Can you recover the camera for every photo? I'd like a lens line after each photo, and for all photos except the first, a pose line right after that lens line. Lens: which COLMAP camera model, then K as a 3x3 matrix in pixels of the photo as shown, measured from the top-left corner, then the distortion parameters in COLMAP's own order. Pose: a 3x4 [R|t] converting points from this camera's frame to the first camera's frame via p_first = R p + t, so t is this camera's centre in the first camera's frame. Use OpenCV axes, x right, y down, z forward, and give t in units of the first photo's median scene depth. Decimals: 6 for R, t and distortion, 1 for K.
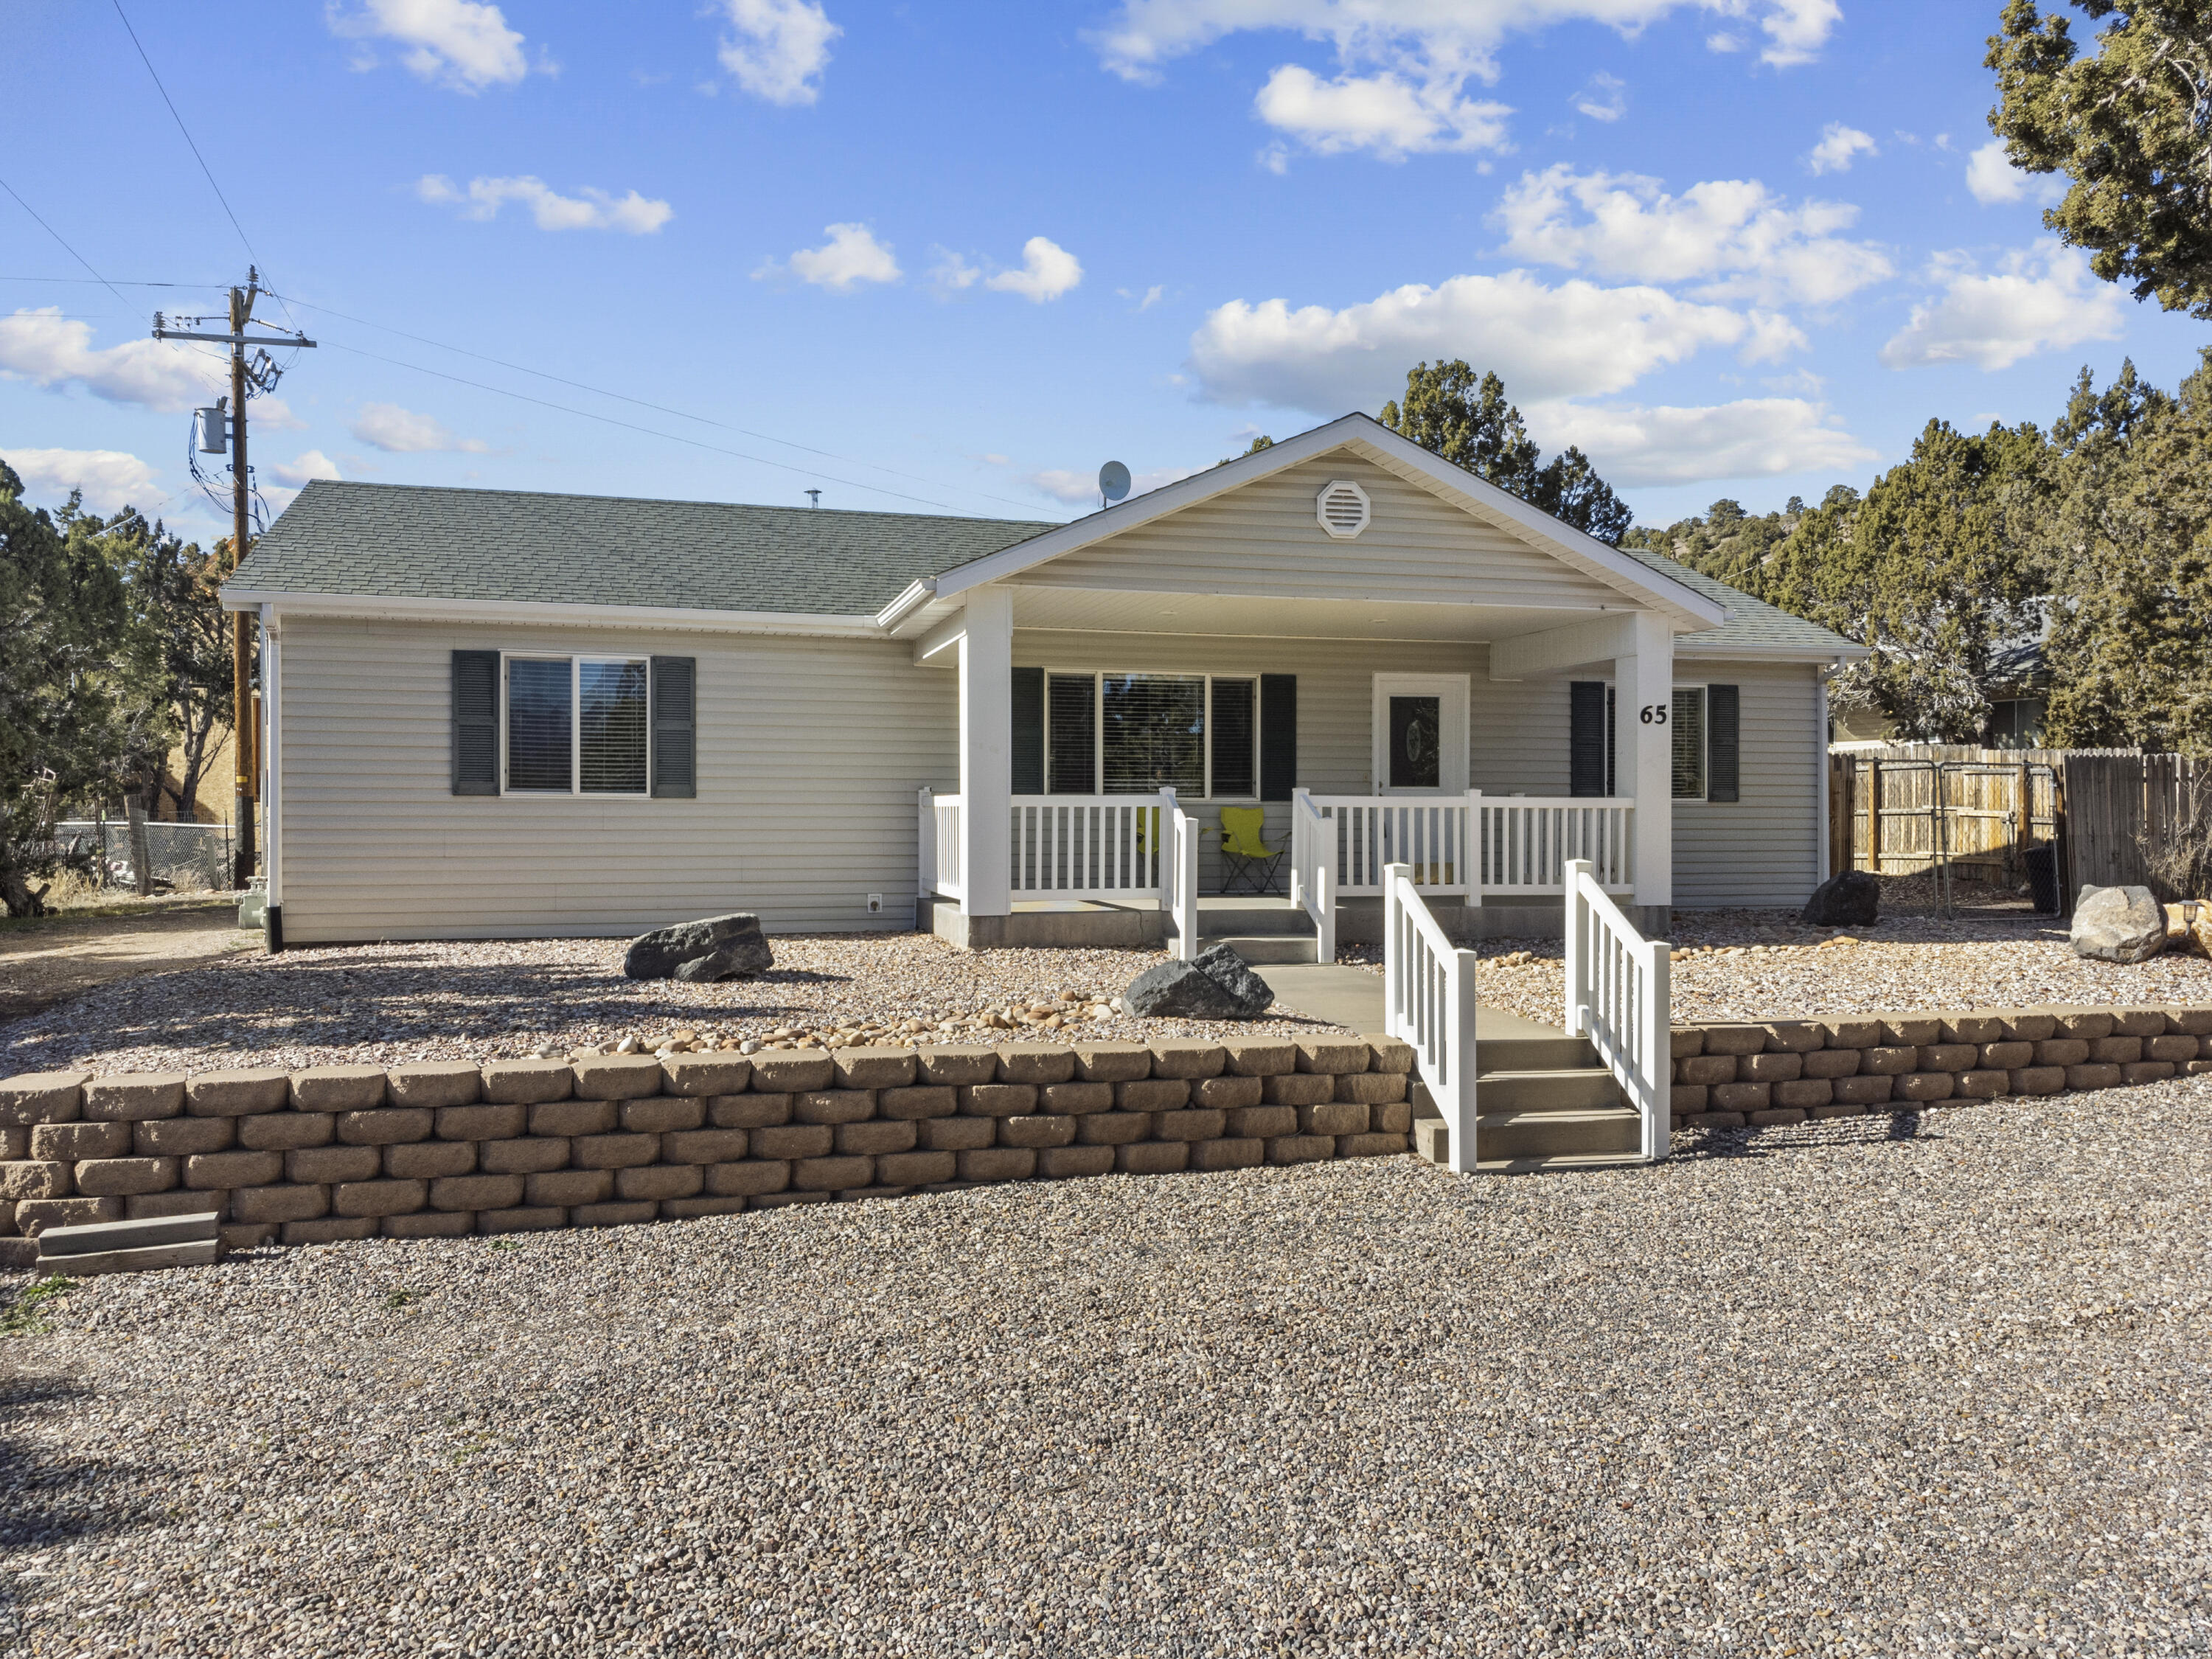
lens RADIAL K [[1649.6, 0, 1099.1], [0, 1649.6, 832.6], [0, 0, 1]] dist [0.023325, -0.001613]
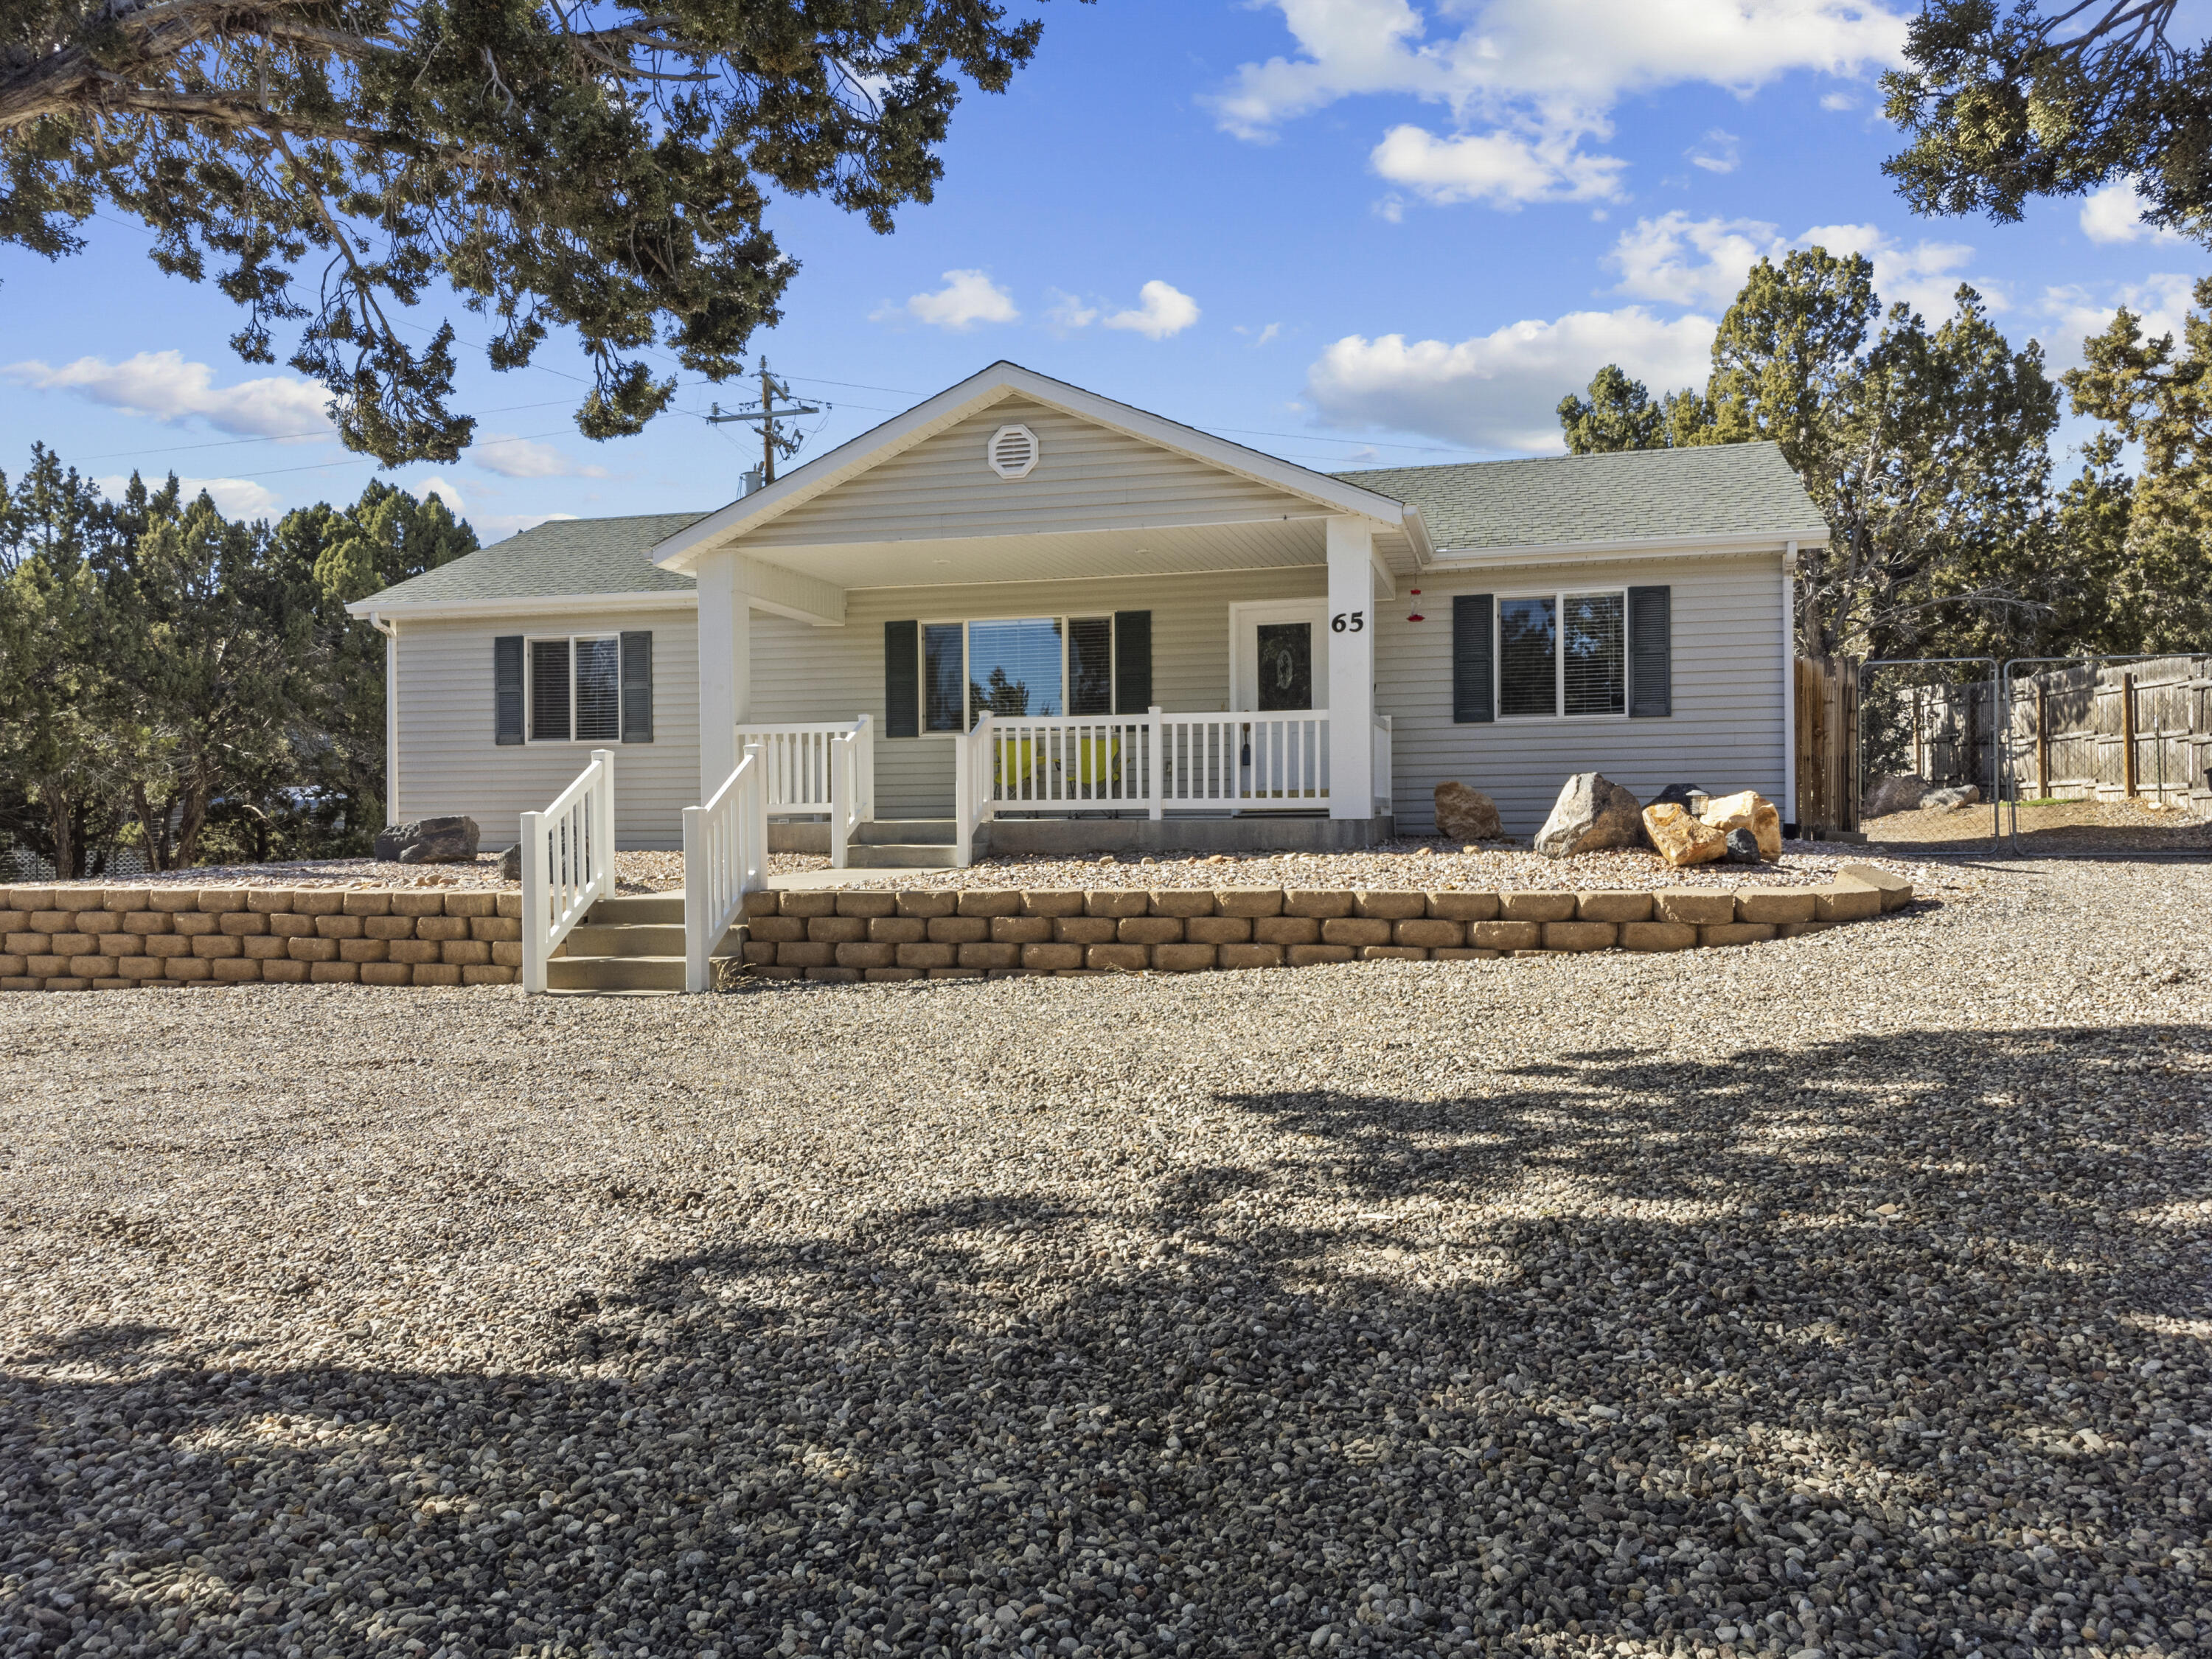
lens RADIAL K [[1649.6, 0, 1097.0], [0, 1649.6, 831.2], [0, 0, 1]] dist [0.023325, -0.001613]
pose [[0.854760, -0.005300, -0.518996, 0.711792], [0.004736, 0.999986, -0.002411, 0.052567], [0.519002, -0.000397, 0.854773, 0.098449]]
